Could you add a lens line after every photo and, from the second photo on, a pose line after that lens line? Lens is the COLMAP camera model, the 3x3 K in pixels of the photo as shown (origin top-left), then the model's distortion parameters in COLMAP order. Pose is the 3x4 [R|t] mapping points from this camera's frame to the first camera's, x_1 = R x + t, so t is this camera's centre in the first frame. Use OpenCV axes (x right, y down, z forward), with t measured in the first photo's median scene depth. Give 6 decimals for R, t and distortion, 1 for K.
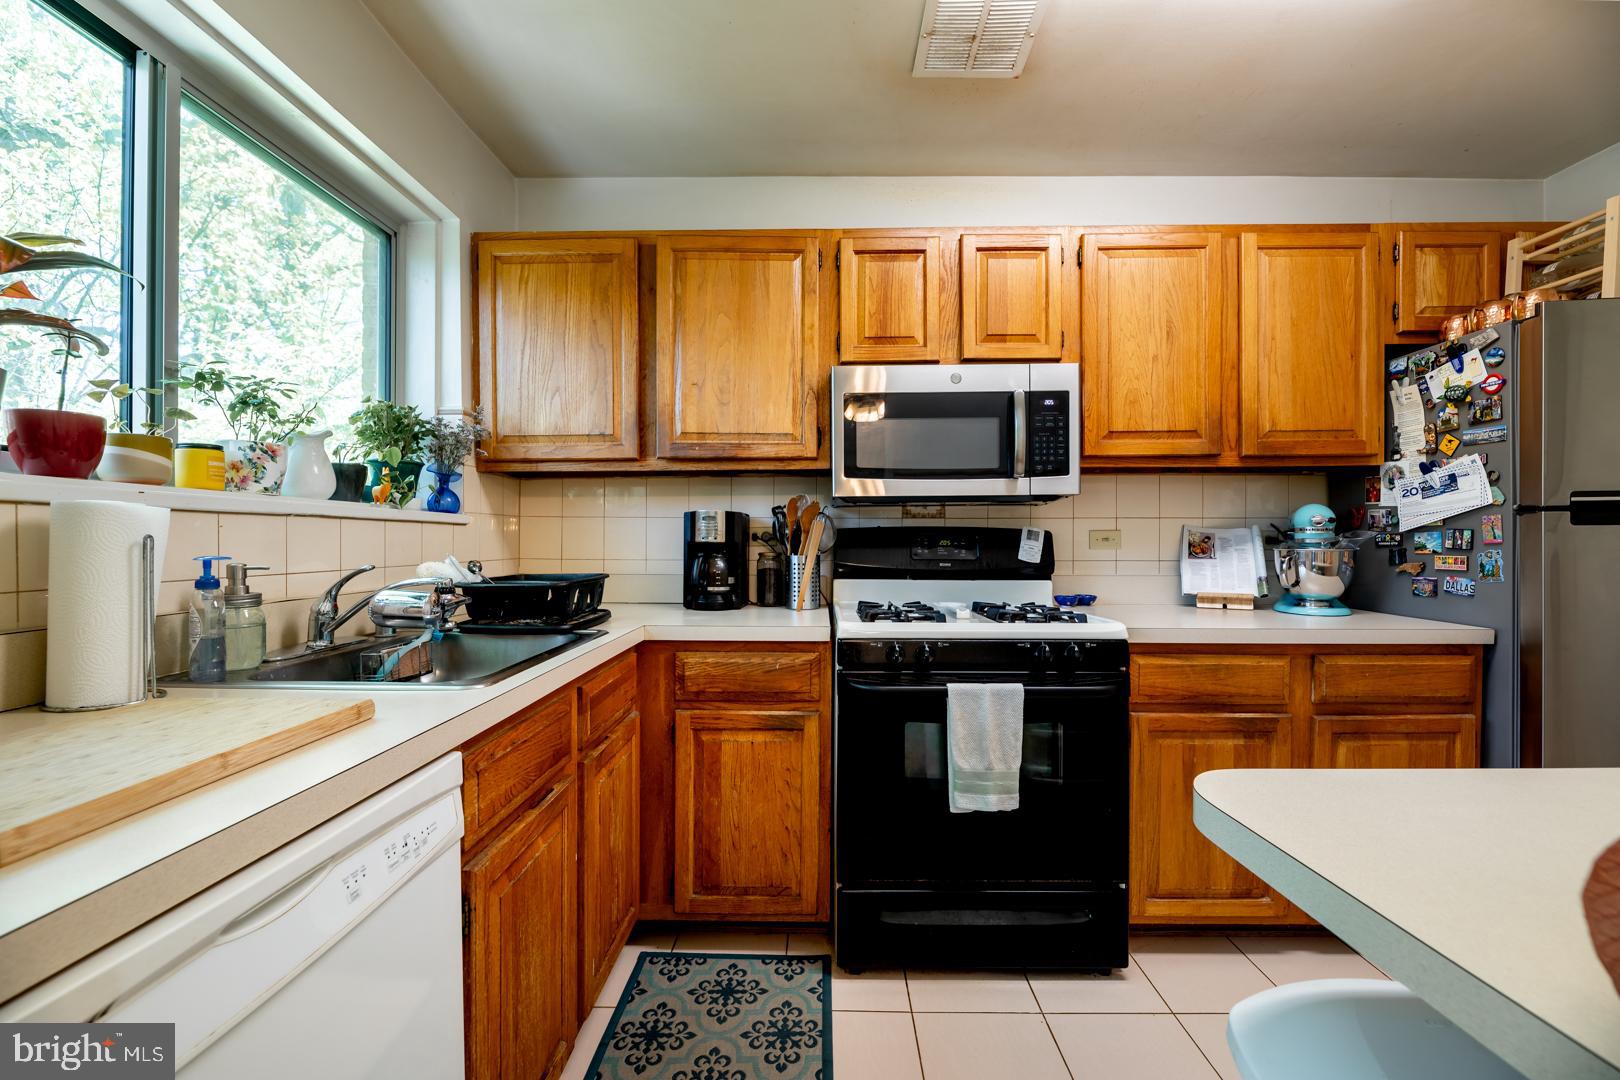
lens RADIAL K [[667.4, 0, 812.2], [0, 667.4, 539.1], [0, 0, 1]] dist [-0.004312, -0.000125]
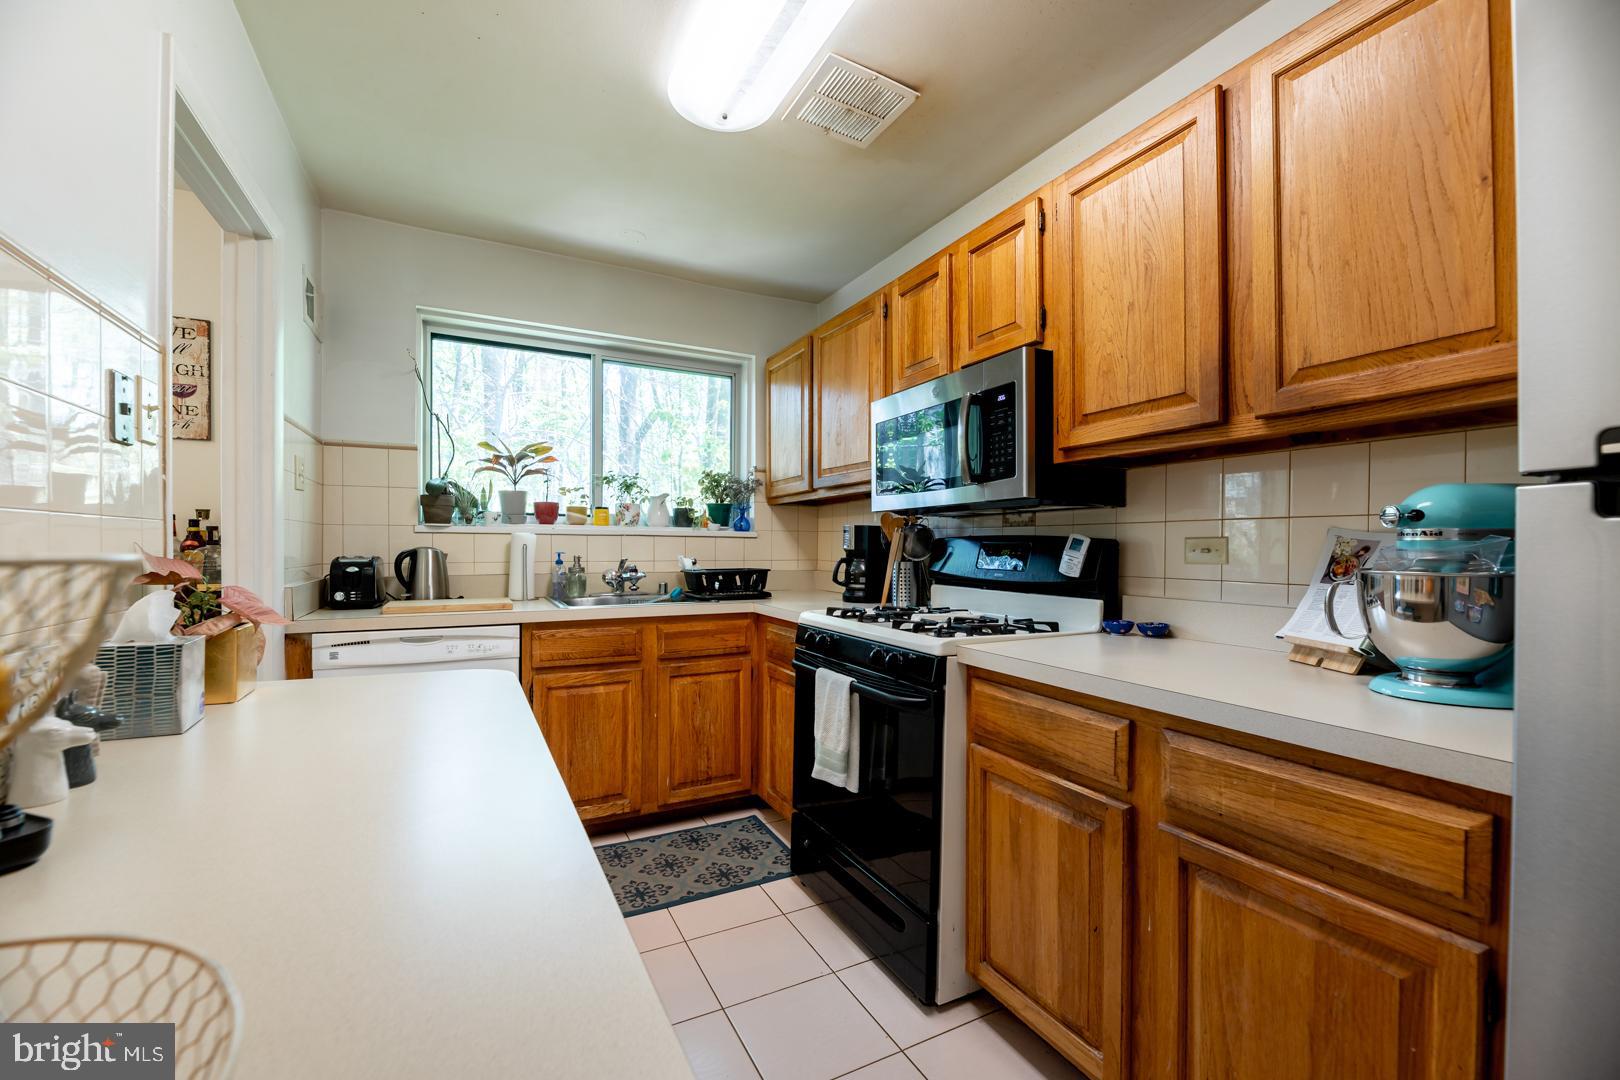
lens RADIAL K [[667.4, 0, 807.9], [0, 667.4, 545.6], [0, 0, 1]] dist [-0.004312, -0.000125]
pose [[0.467038, 0.001775, -0.884235, 1.007800], [-0.005114, 0.999987, -0.000693, -0.001890], [0.884222, 0.004845, 0.467041, 0.334208]]
